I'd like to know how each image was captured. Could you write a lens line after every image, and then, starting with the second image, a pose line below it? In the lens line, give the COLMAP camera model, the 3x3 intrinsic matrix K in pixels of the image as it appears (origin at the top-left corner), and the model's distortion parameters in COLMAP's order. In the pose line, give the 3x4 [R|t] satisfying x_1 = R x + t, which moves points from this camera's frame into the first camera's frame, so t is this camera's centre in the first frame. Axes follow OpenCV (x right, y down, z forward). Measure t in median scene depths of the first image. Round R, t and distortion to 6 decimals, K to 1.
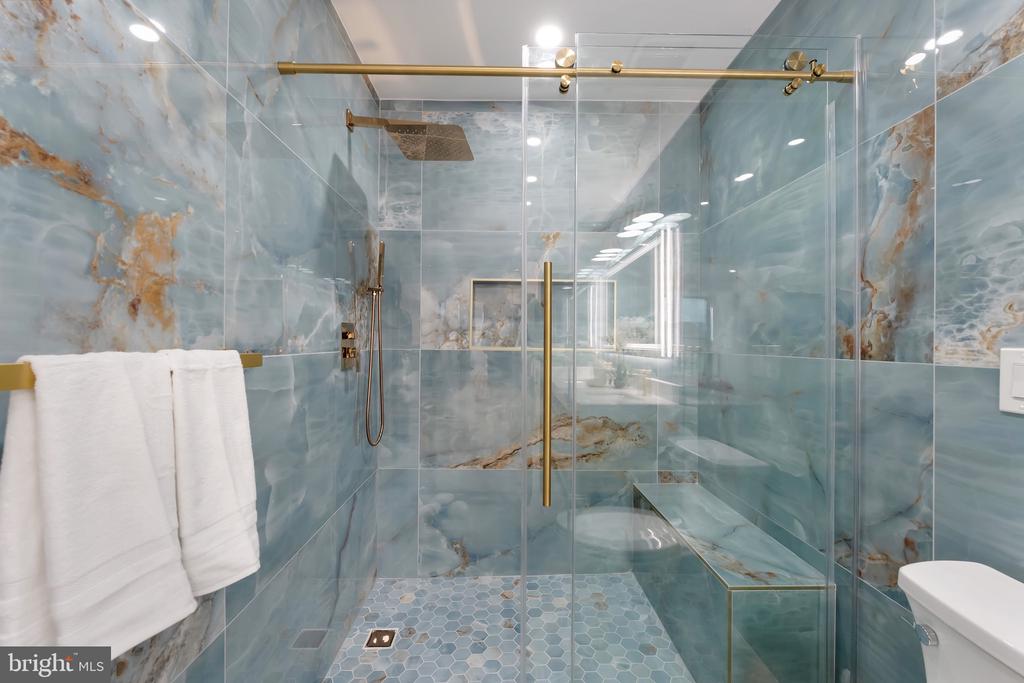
lens RADIAL K [[416.7, 0, 511.8], [0, 416.7, 343.0], [0, 0, 1]] dist [0.007531, -0.002028]
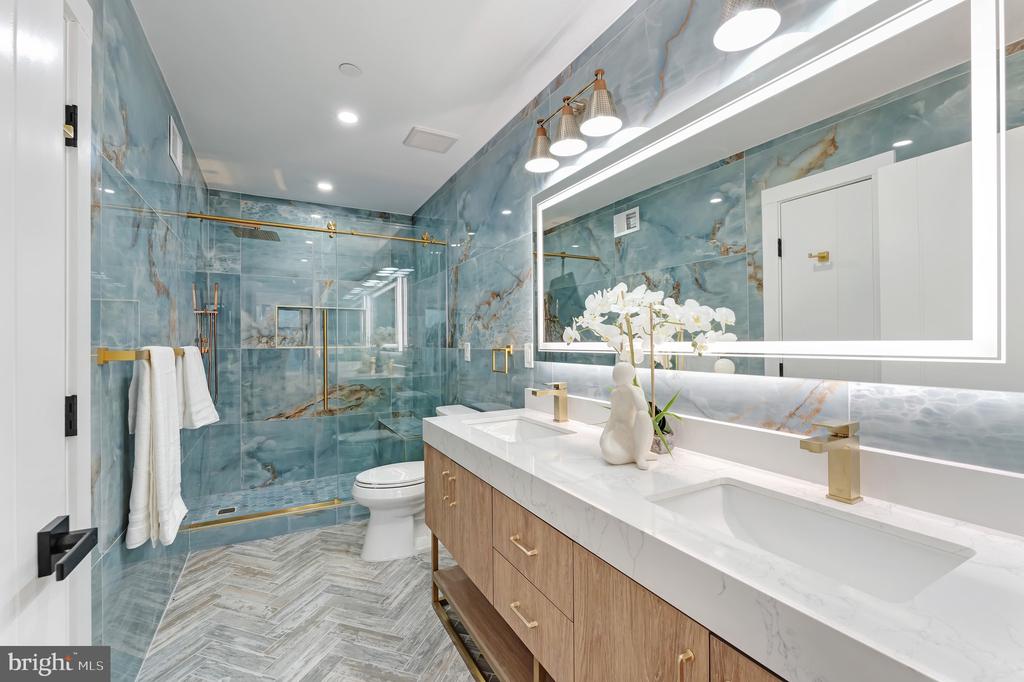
lens RADIAL K [[440.9, 0, 516.7], [0, 440.9, 343.2], [0, 0, 1]] dist [-0.011586, -0.000385]
pose [[0.884557, -0.010880, 0.466306, -0.067798], [0.011303, 0.999934, 0.001890, 0.003632], [-0.466296, 0.003599, 0.884622, -0.991768]]
